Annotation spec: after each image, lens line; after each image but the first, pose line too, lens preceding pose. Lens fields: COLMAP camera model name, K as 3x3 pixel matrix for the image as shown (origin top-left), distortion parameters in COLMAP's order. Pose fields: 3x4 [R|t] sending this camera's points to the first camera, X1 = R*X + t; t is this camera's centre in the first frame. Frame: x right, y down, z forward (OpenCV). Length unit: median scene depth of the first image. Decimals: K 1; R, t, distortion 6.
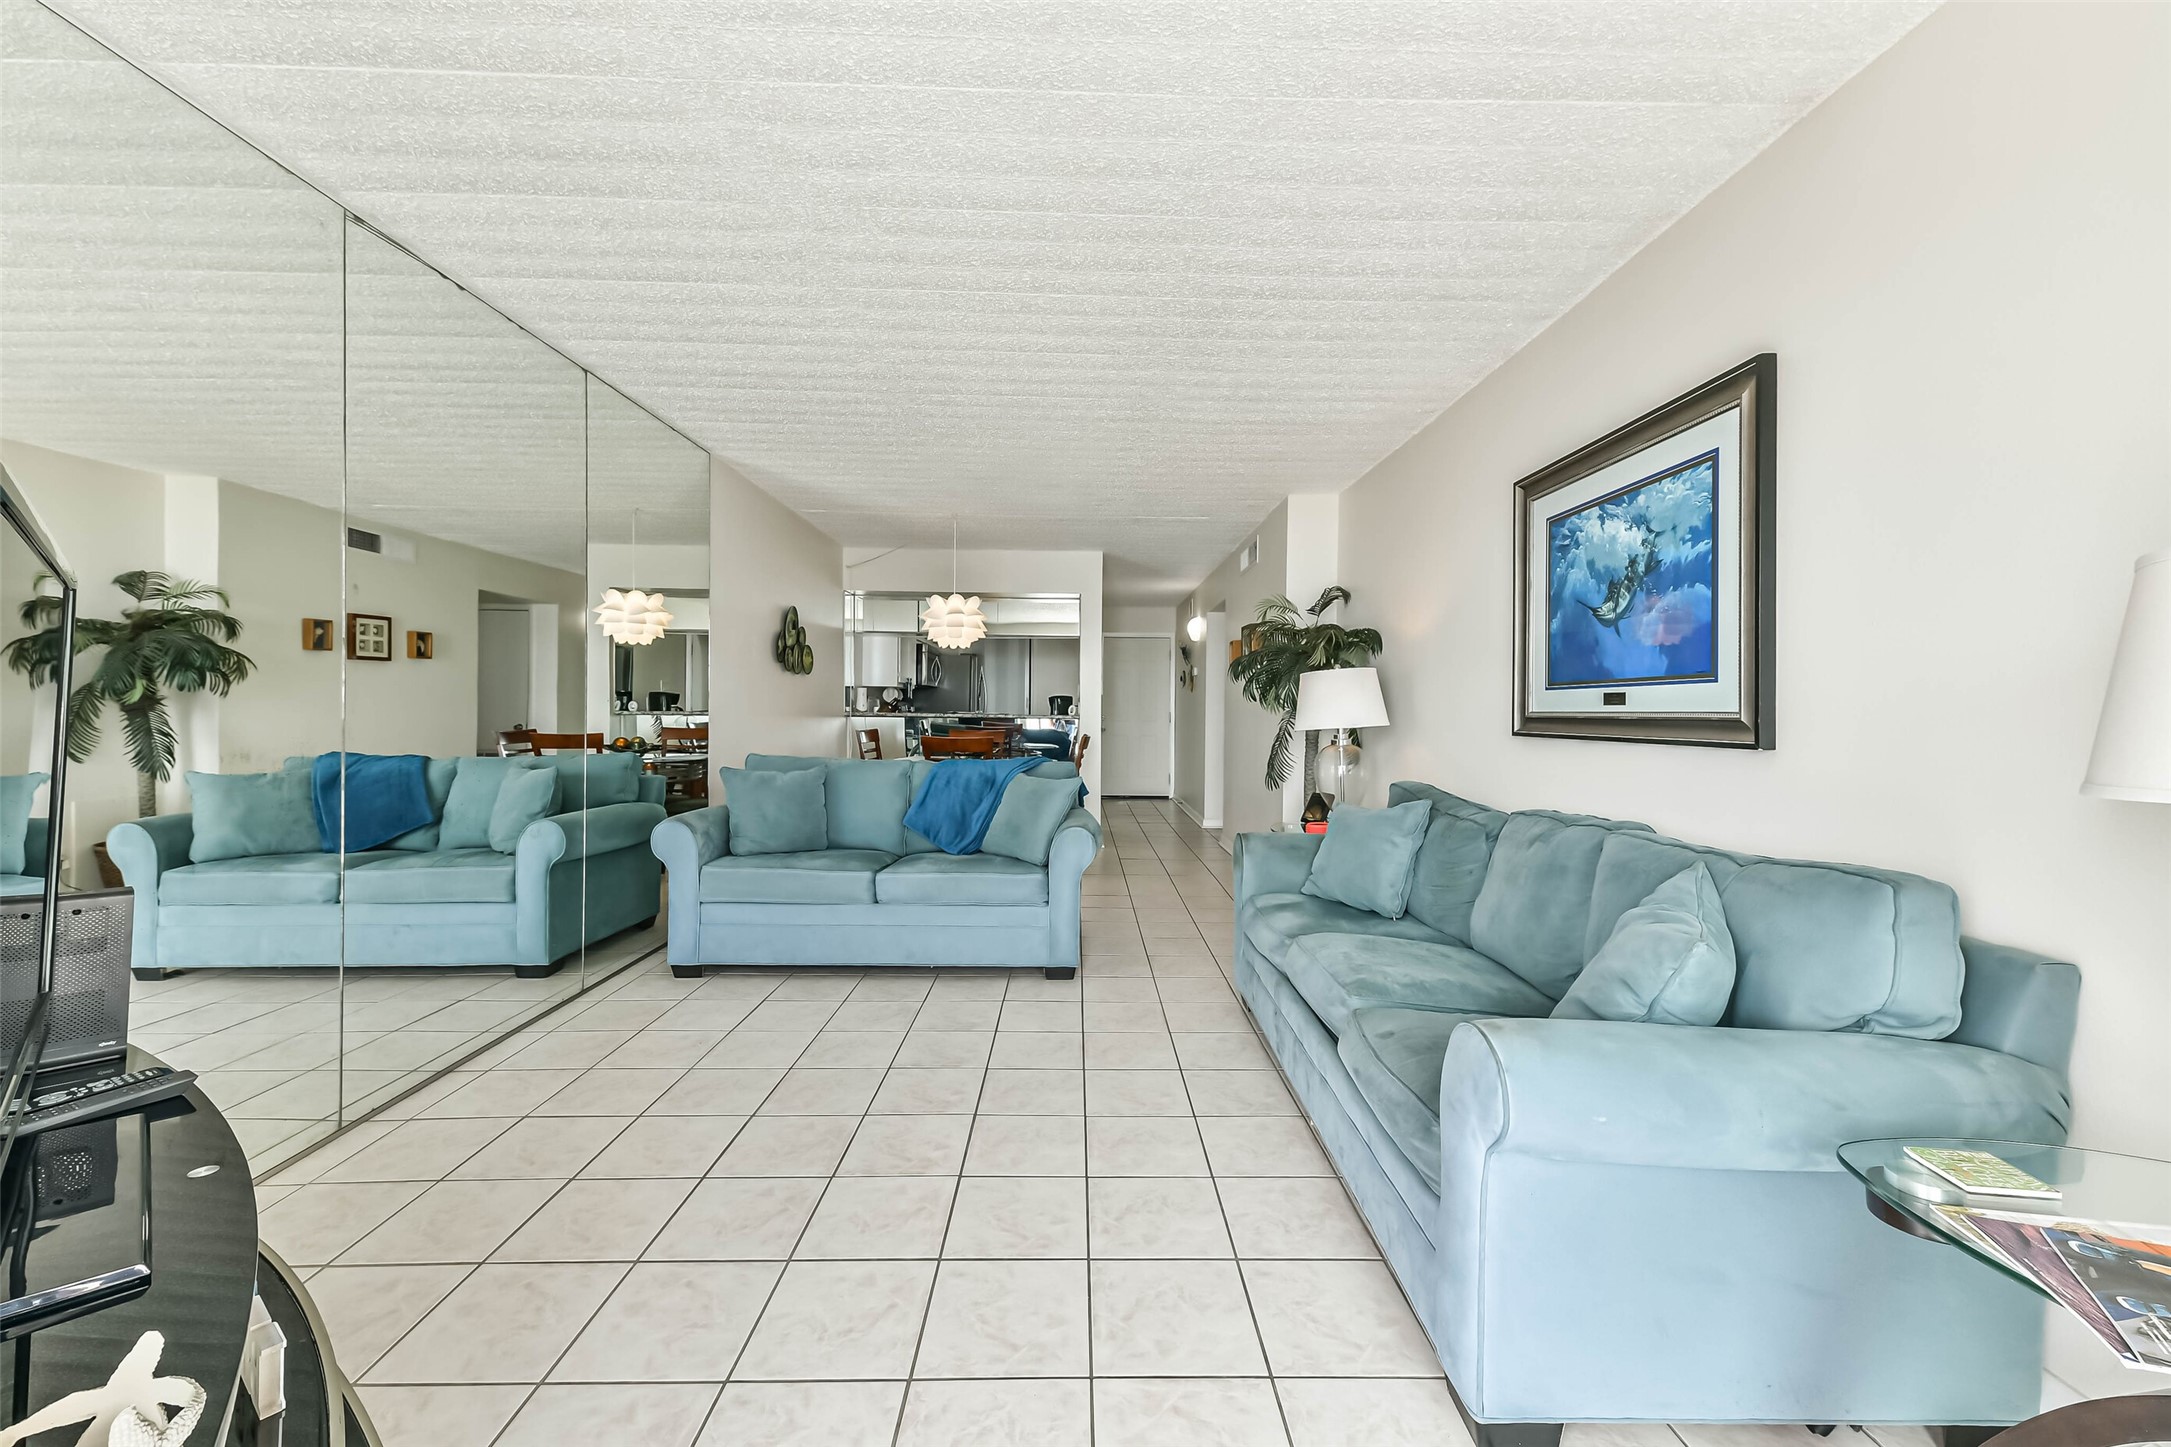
lens RADIAL K [[847.1, 0, 1100.4], [0, 847.1, 718.1], [0, 0, 1]] dist [0.035514, -0.009518]
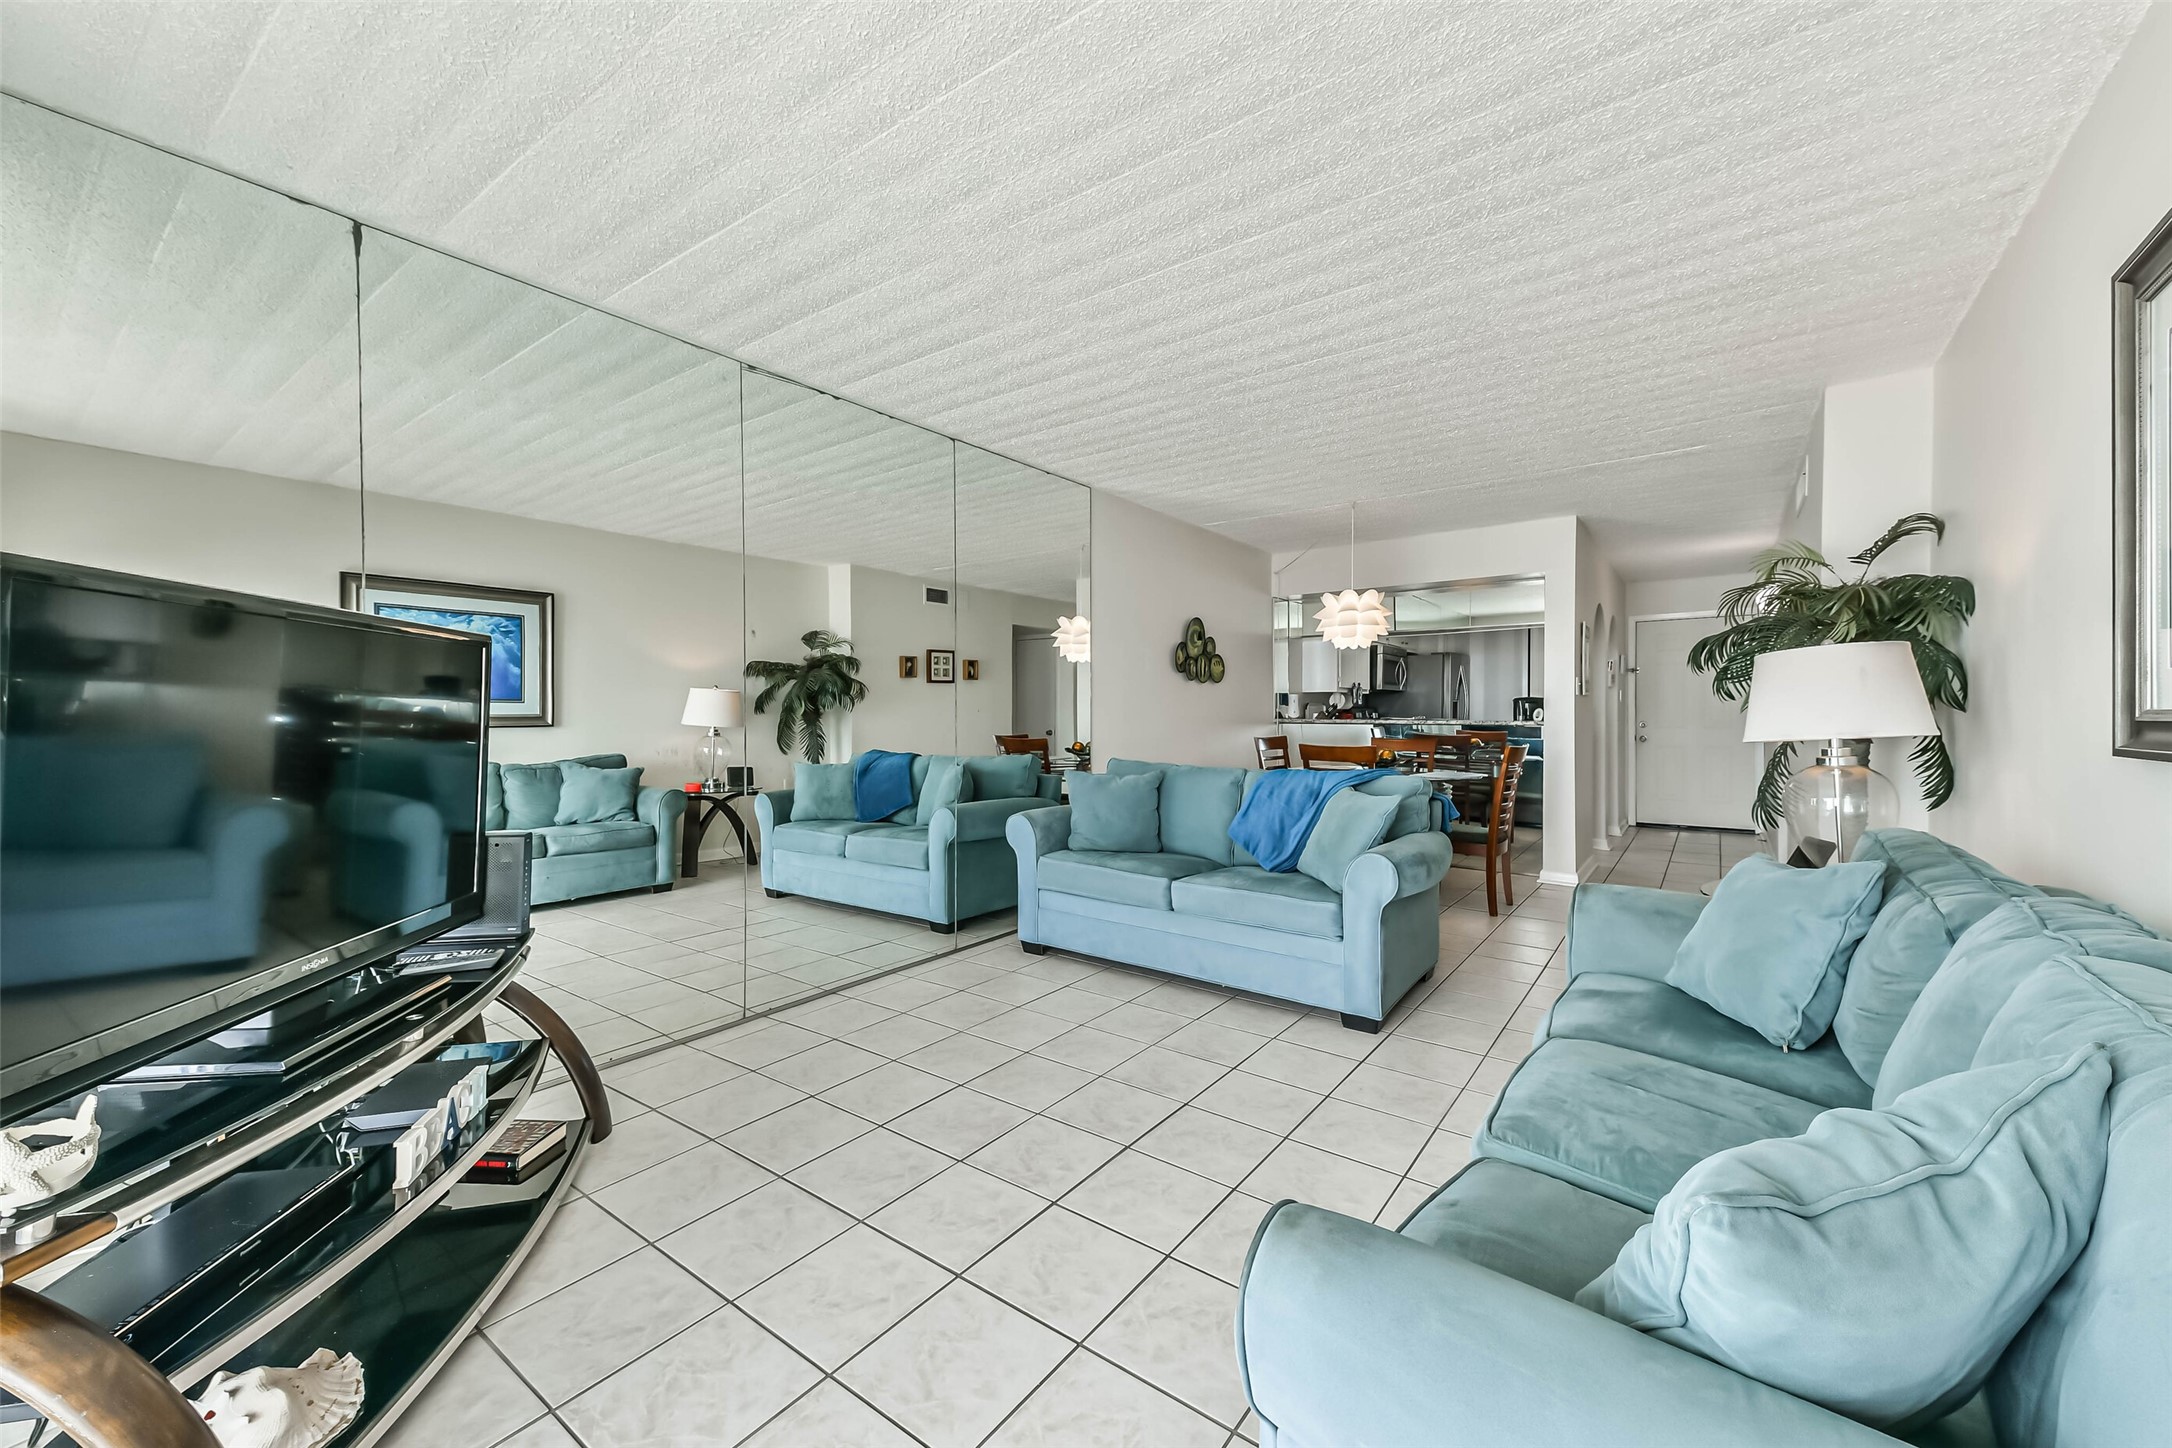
lens RADIAL K [[847.5, 0, 1100.9], [0, 847.5, 718.6], [0, 0, 1]] dist [0.035514, -0.009518]
pose [[0.786953, -0.007448, -0.616967, 0.260722], [0.001741, 0.999950, -0.009850, 0.002978], [0.617010, 0.006678, 0.786927, 0.154968]]
